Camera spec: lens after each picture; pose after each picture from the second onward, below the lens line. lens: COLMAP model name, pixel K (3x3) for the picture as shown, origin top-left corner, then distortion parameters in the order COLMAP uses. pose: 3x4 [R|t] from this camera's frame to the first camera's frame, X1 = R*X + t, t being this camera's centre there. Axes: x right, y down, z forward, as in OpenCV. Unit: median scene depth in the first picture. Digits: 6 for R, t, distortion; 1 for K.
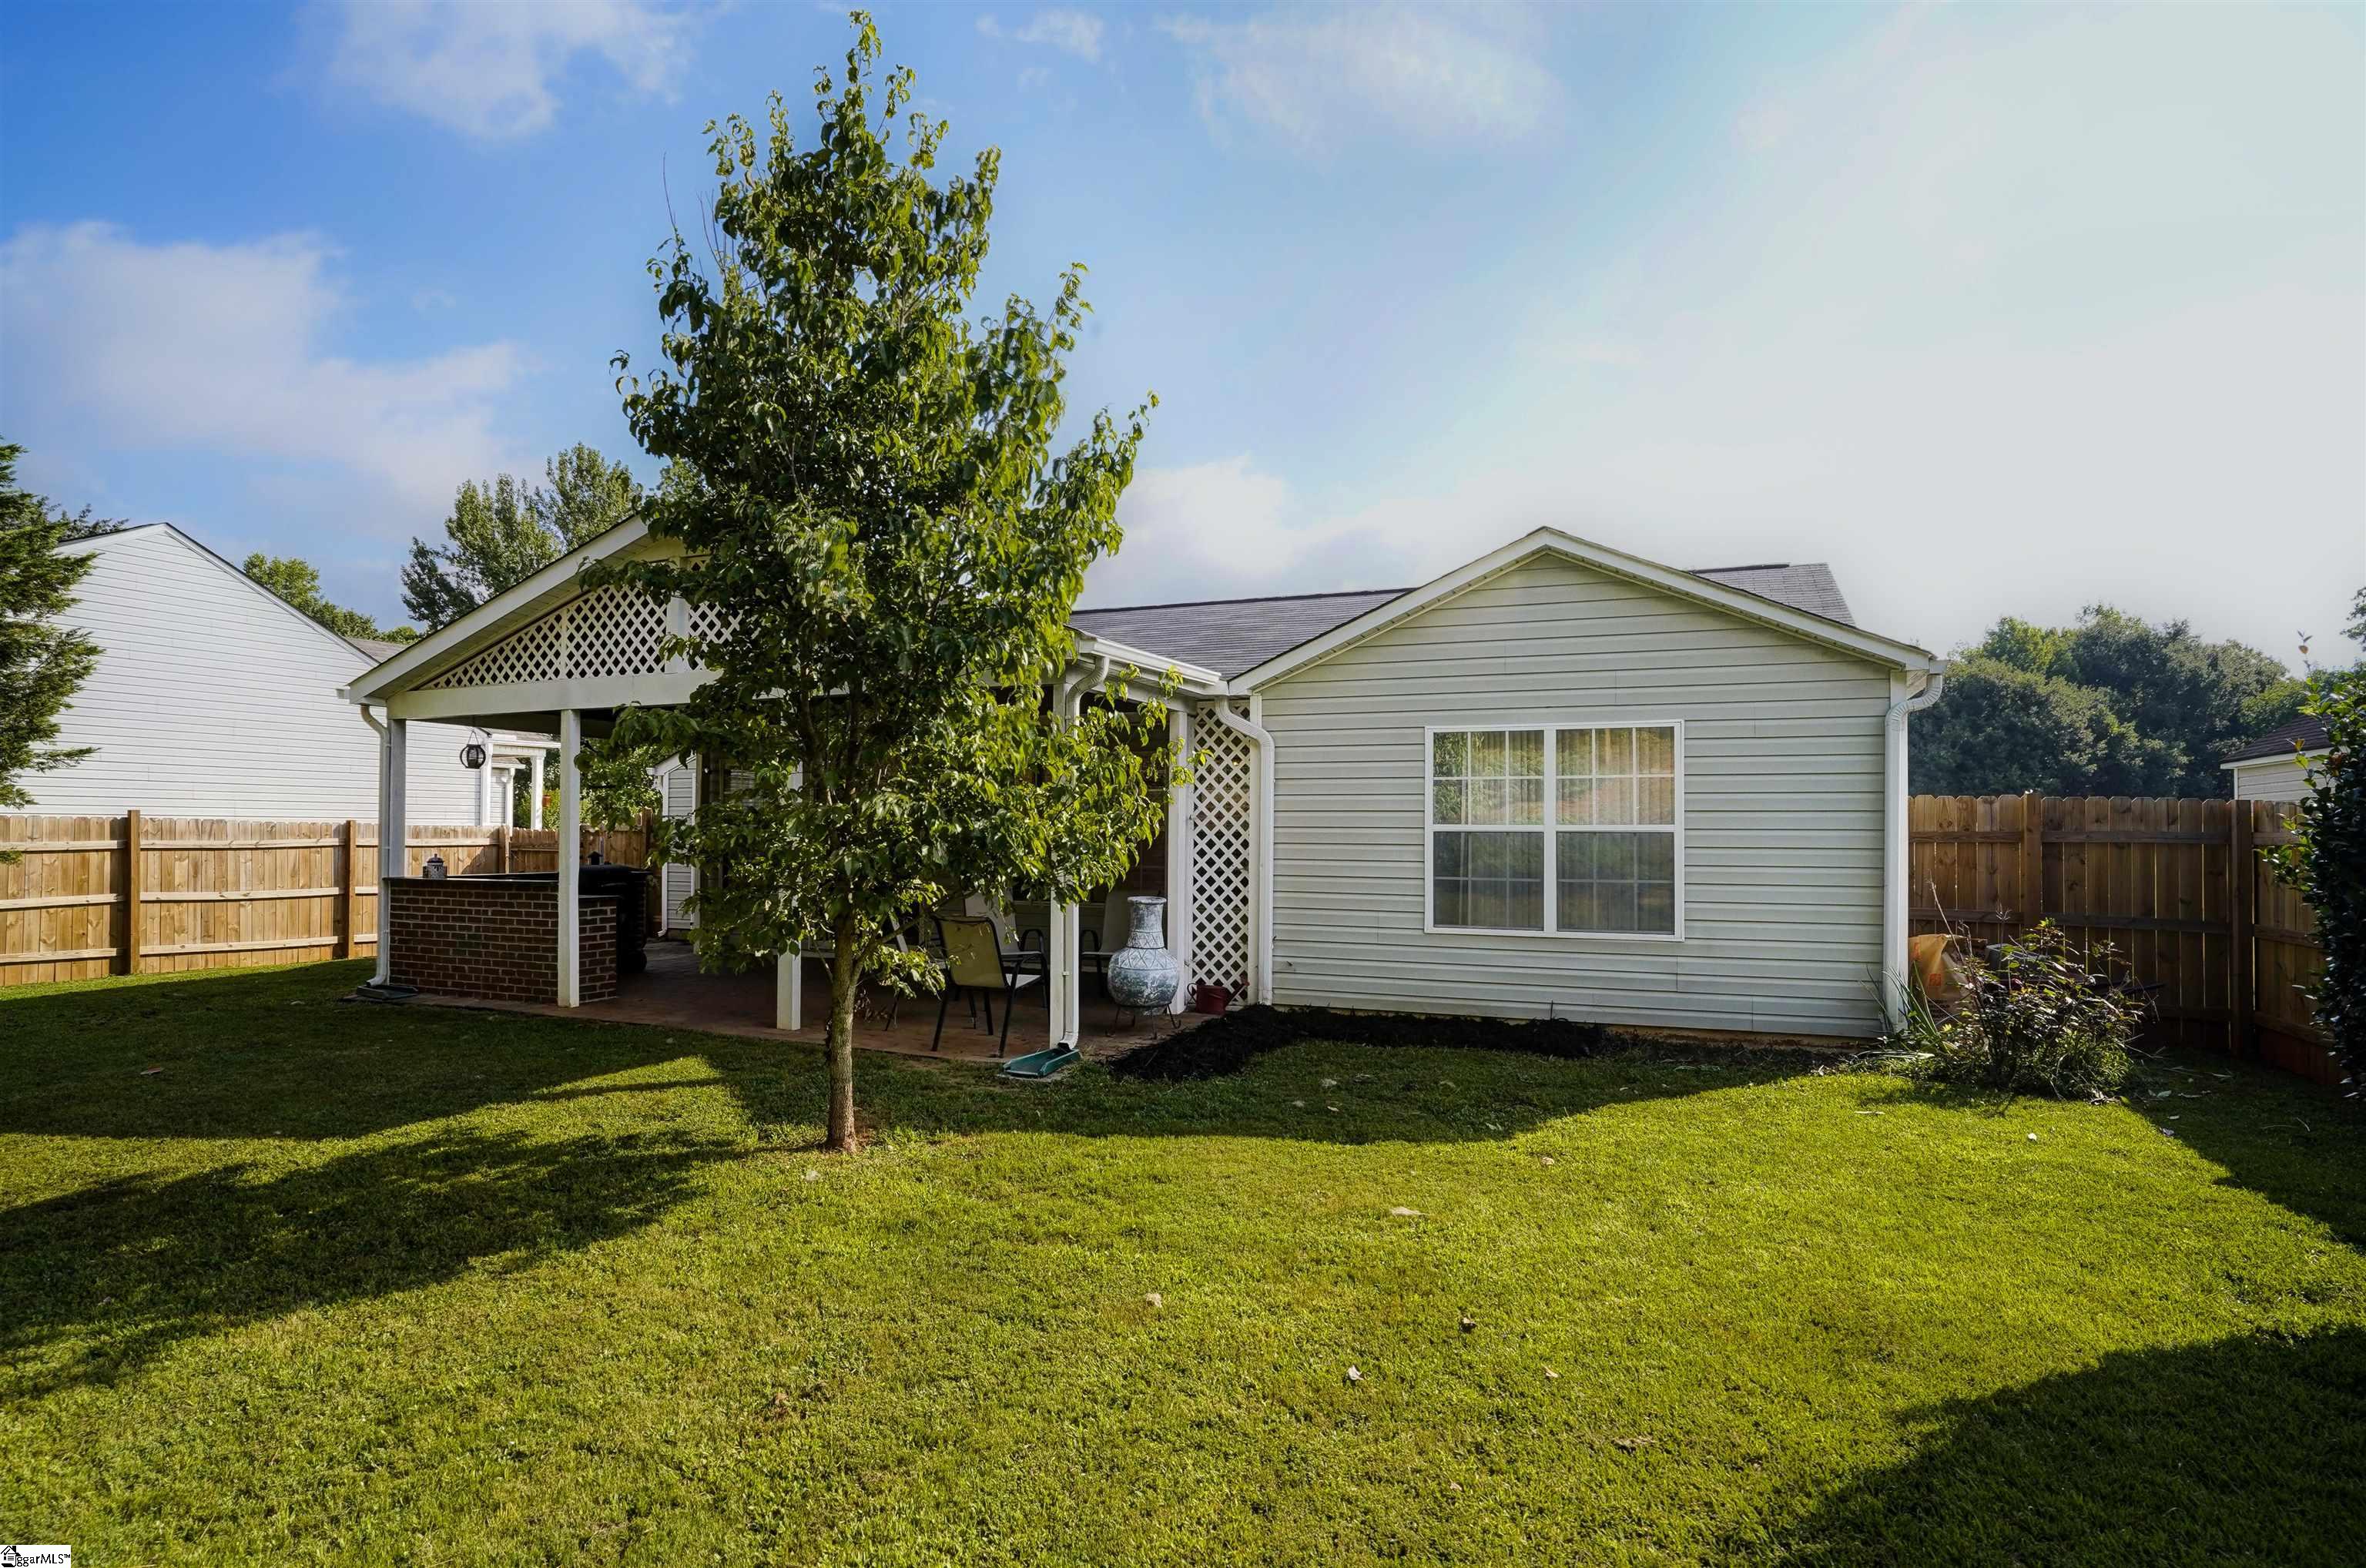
lens RADIAL K [[1268.3, 0, 1186.3], [0, 1268.3, 829.0], [0, 0, 1]] dist [-0.035447, 0.000187]
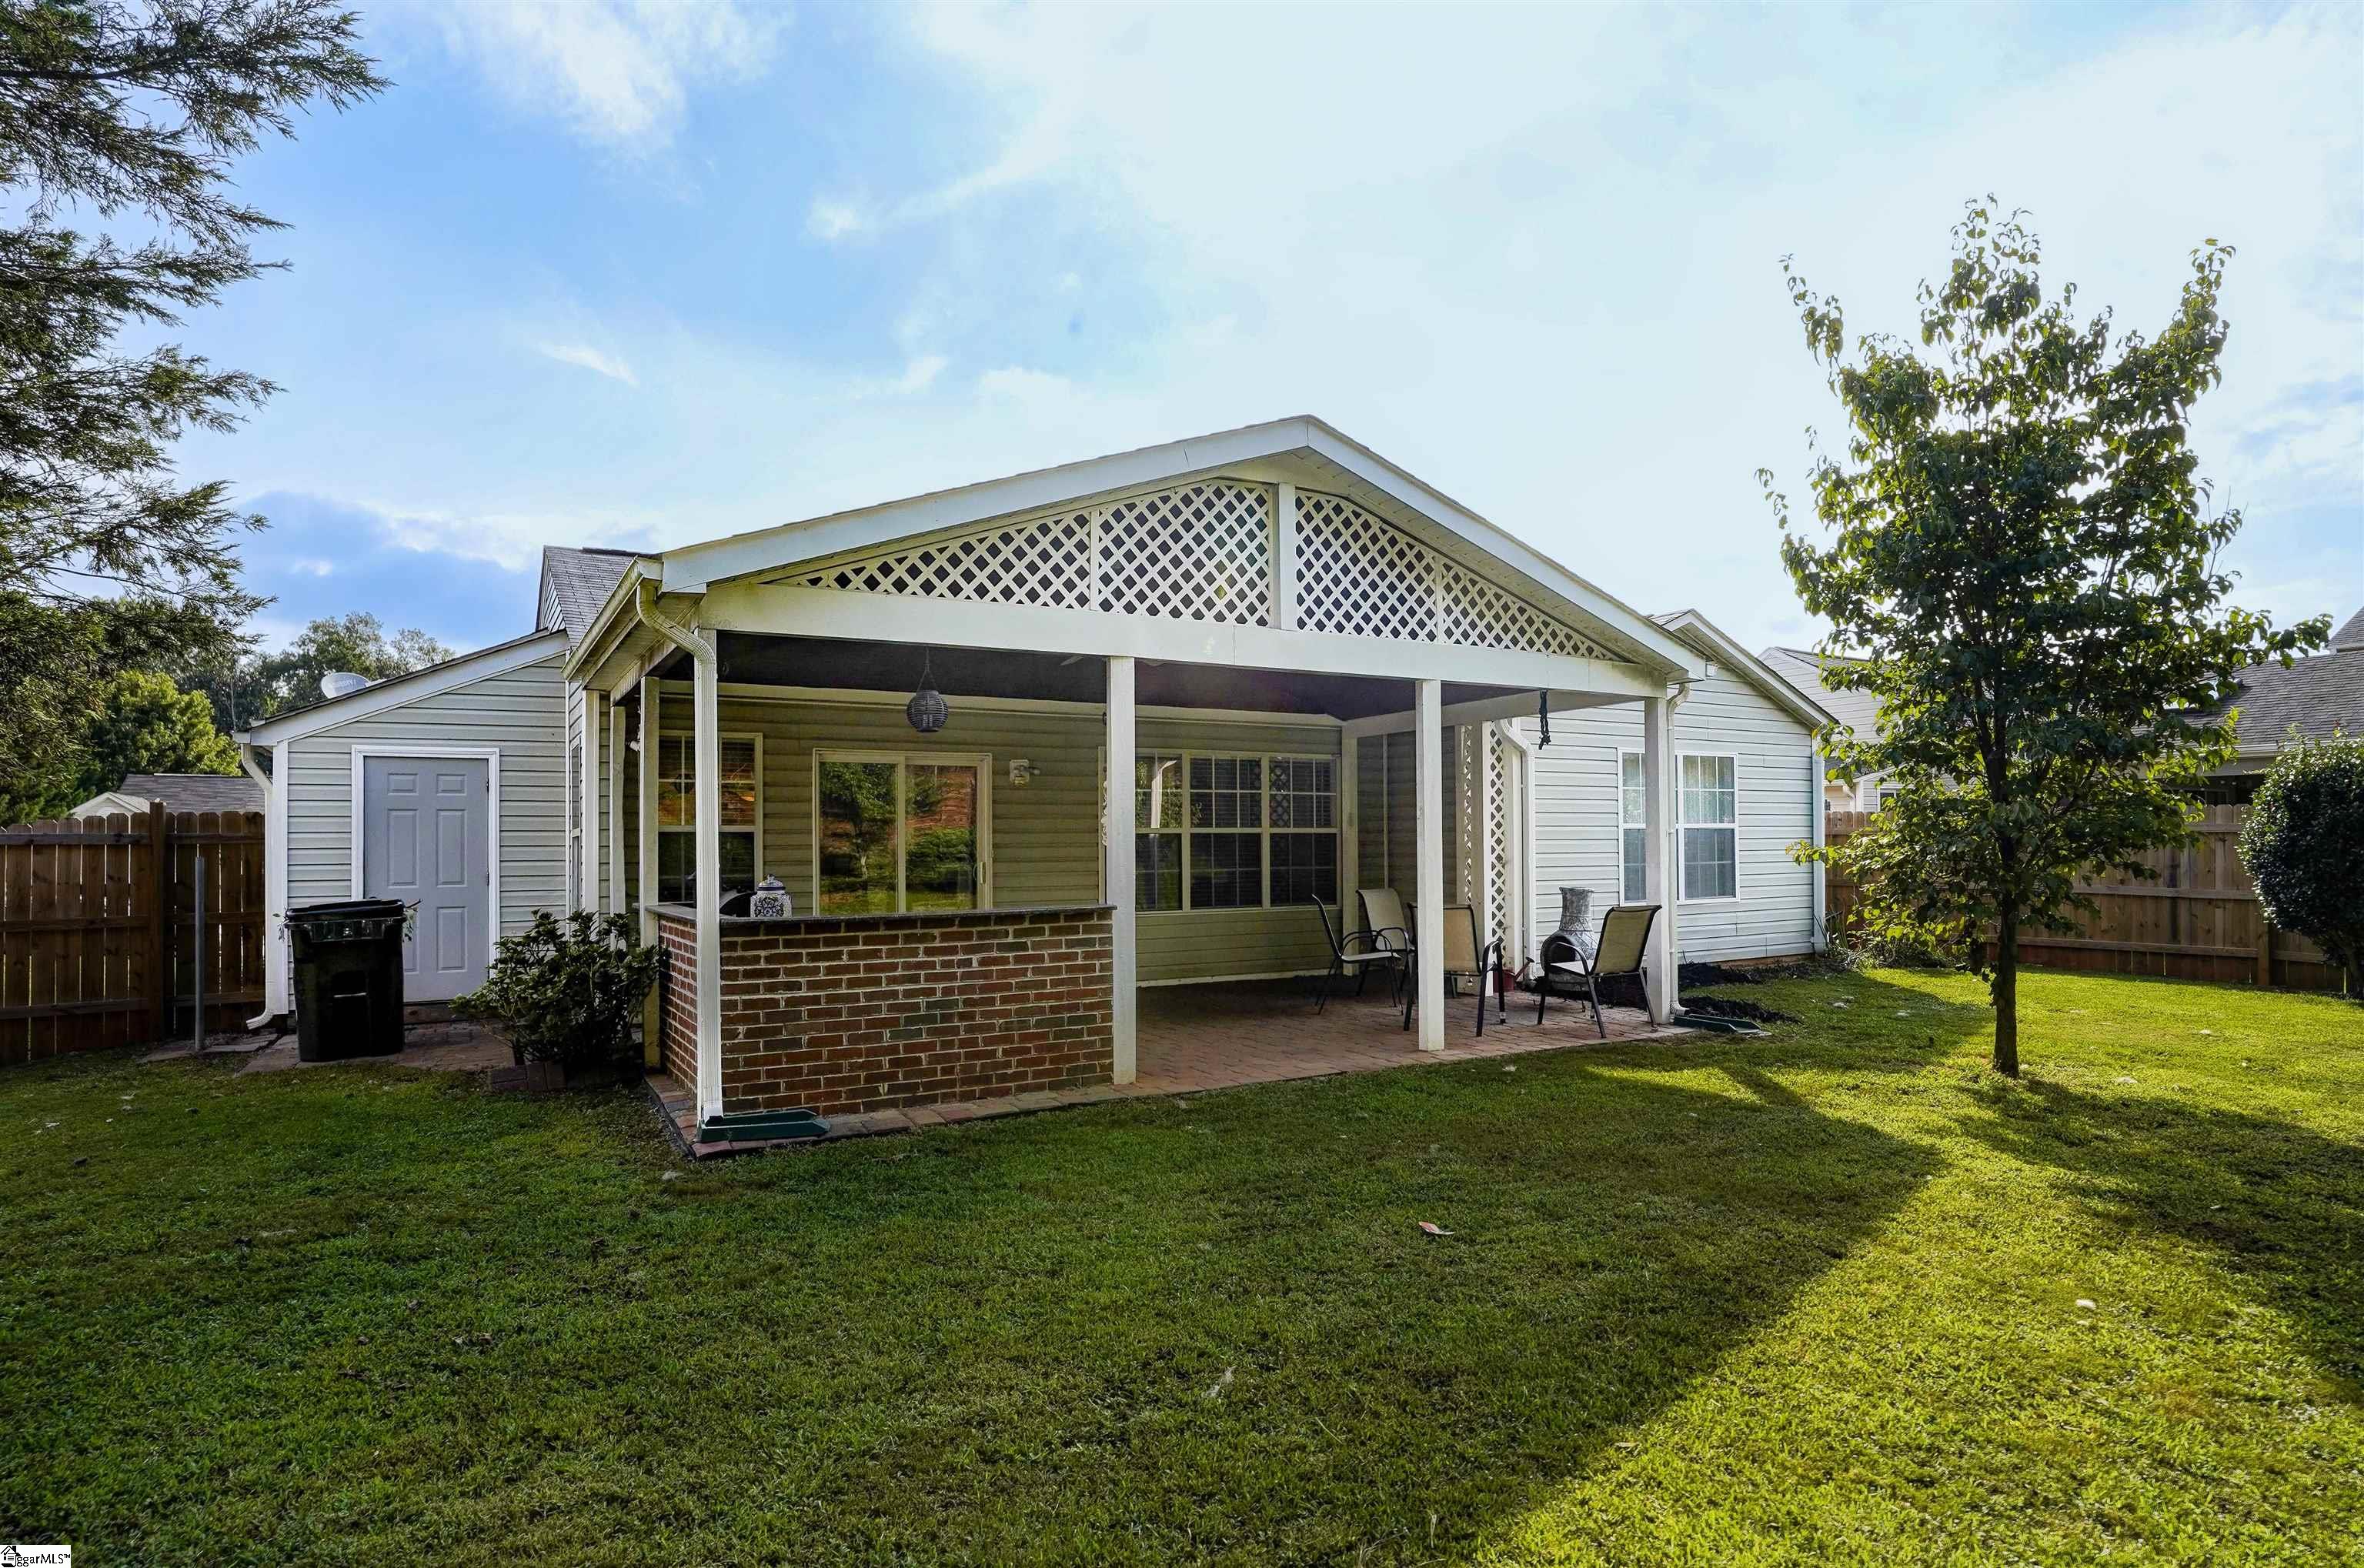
lens RADIAL K [[1267.2, 0, 1185.3], [0, 1267.2, 829.0], [0, 0, 1]] dist [-0.035447, 0.000187]
pose [[0.599644, -0.002793, 0.800262, -1.015442], [0.007559, 0.999969, -0.002175, 0.002038], [-0.800231, 0.007353, 0.599647, 0.542594]]
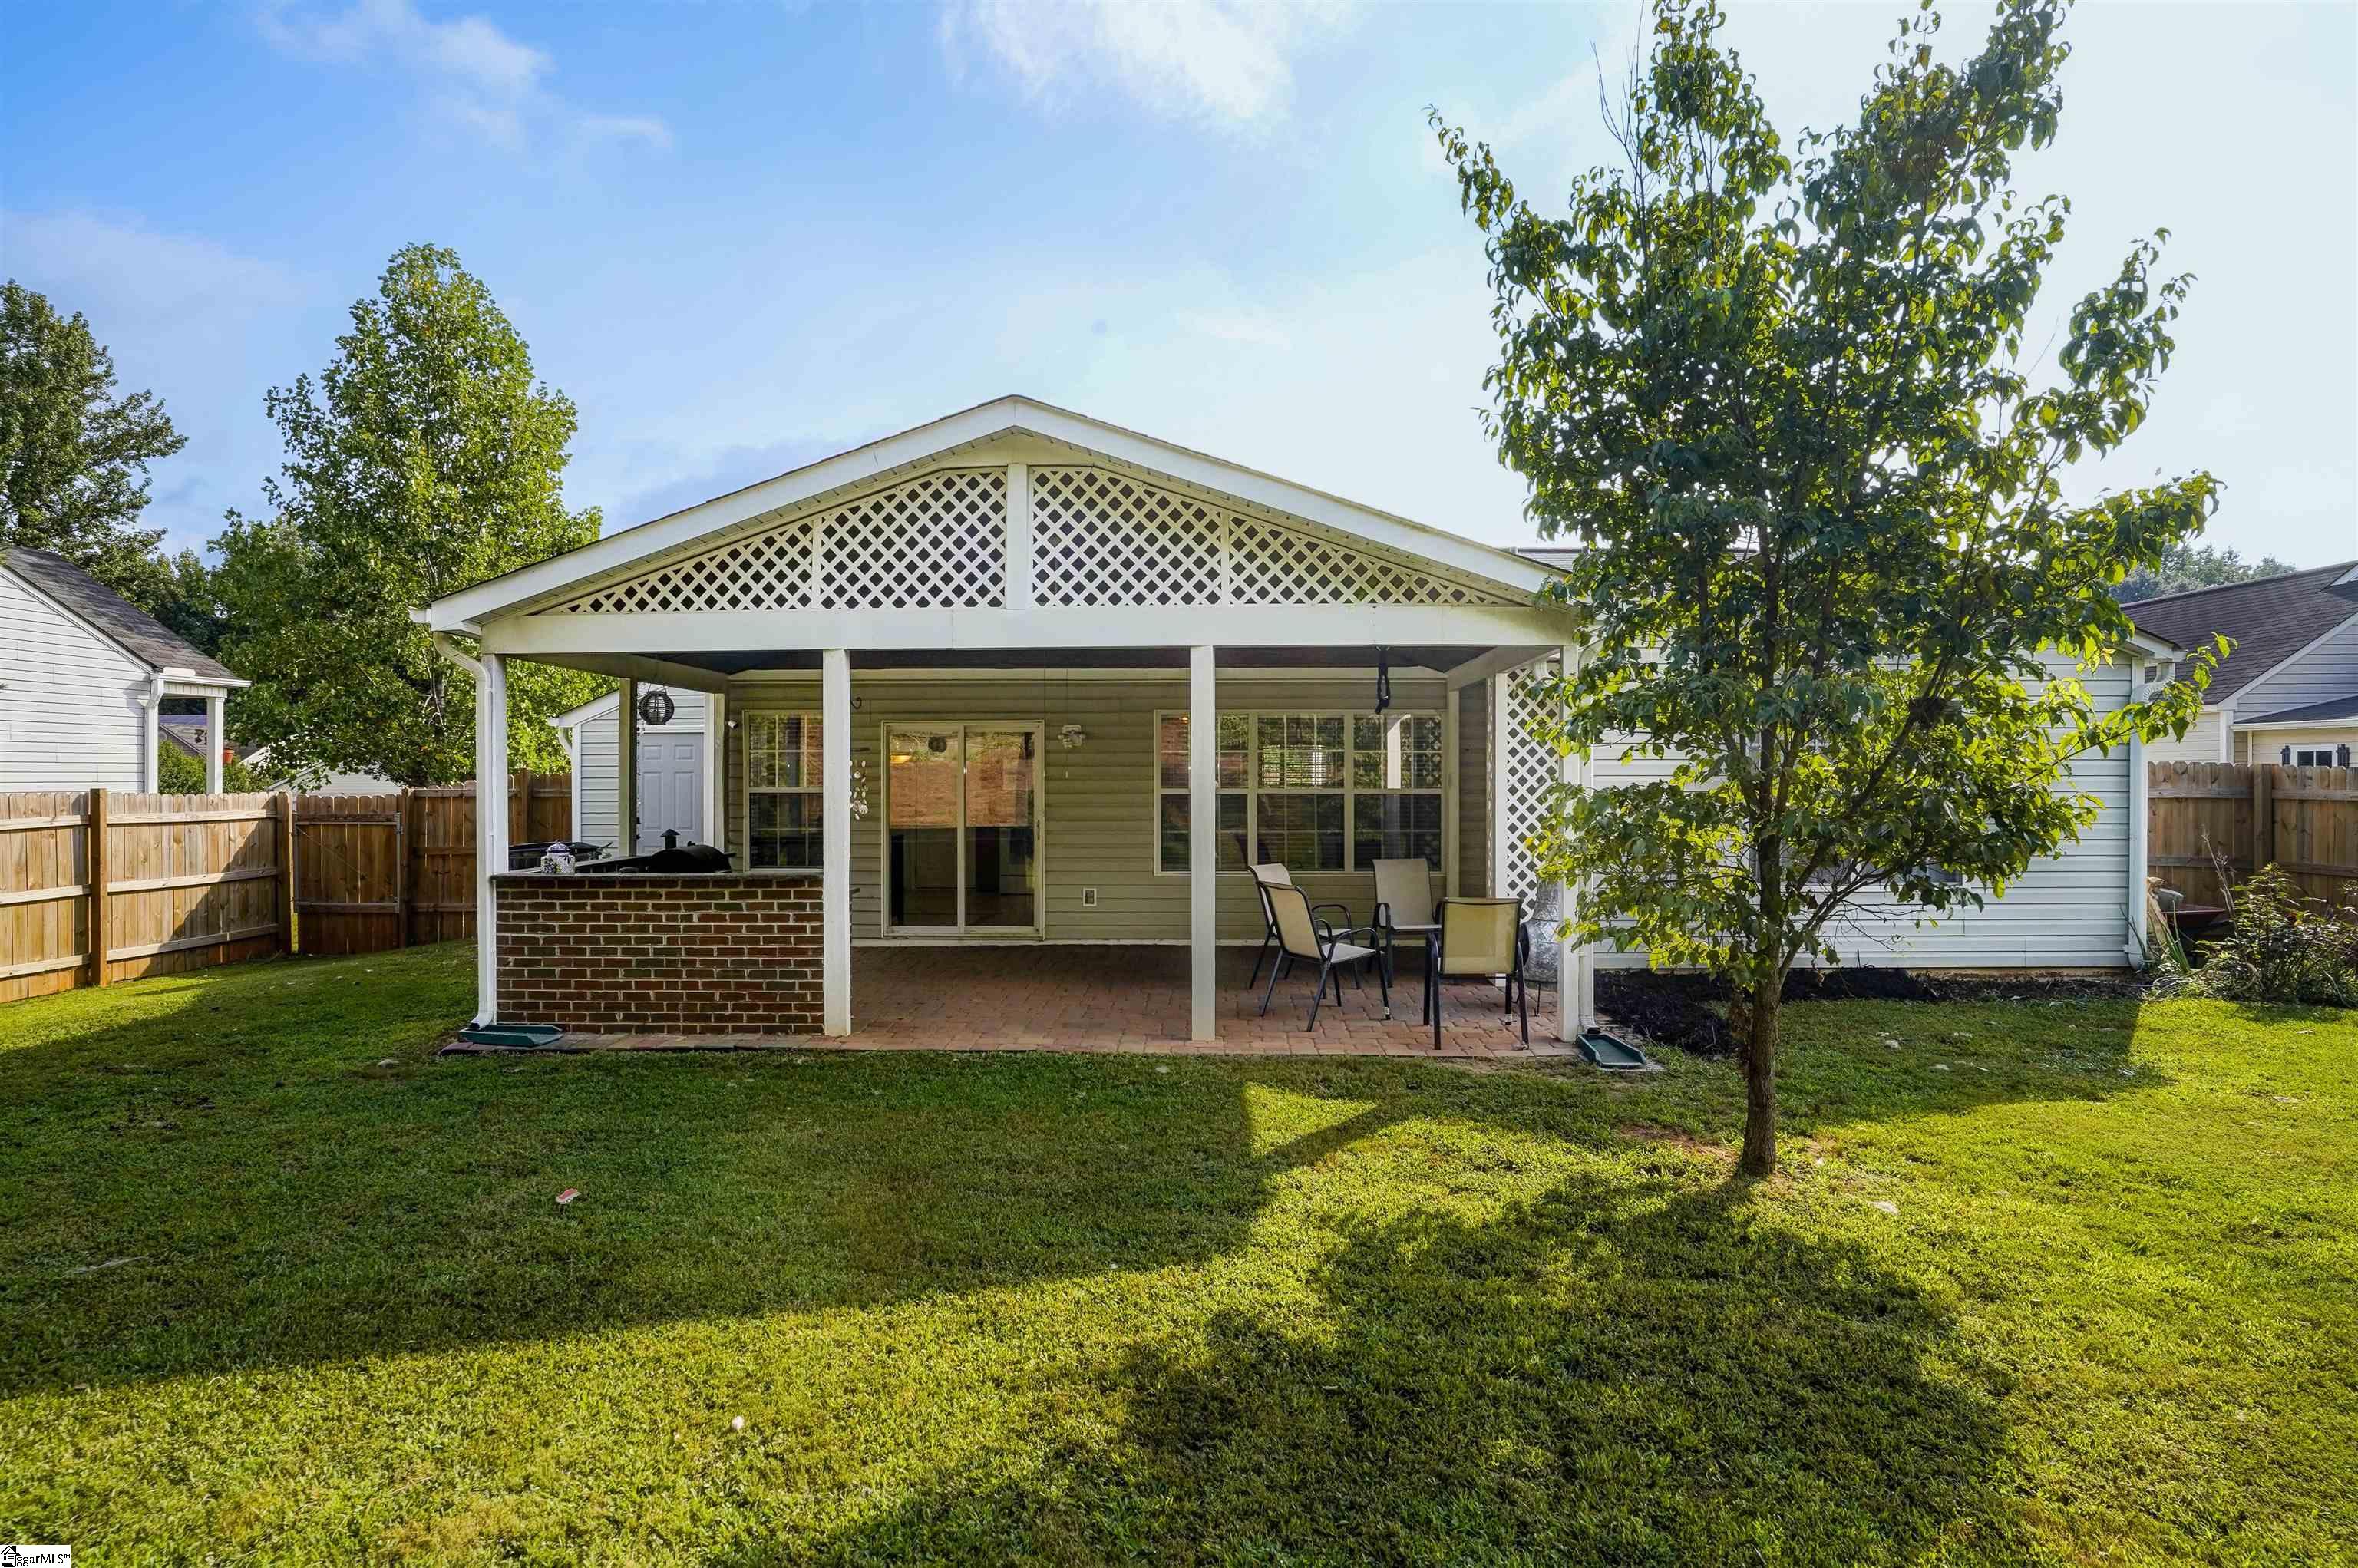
lens RADIAL K [[1285.5, 0, 1143.2], [0, 1285.5, 779.8], [0, 0, 1]] dist [-0.039273, 0.000998]
pose [[0.930471, -0.009920, 0.366230, -0.594310], [0.007963, 0.999945, 0.006853, -0.018809], [-0.366278, -0.003460, 0.930499, 0.199075]]
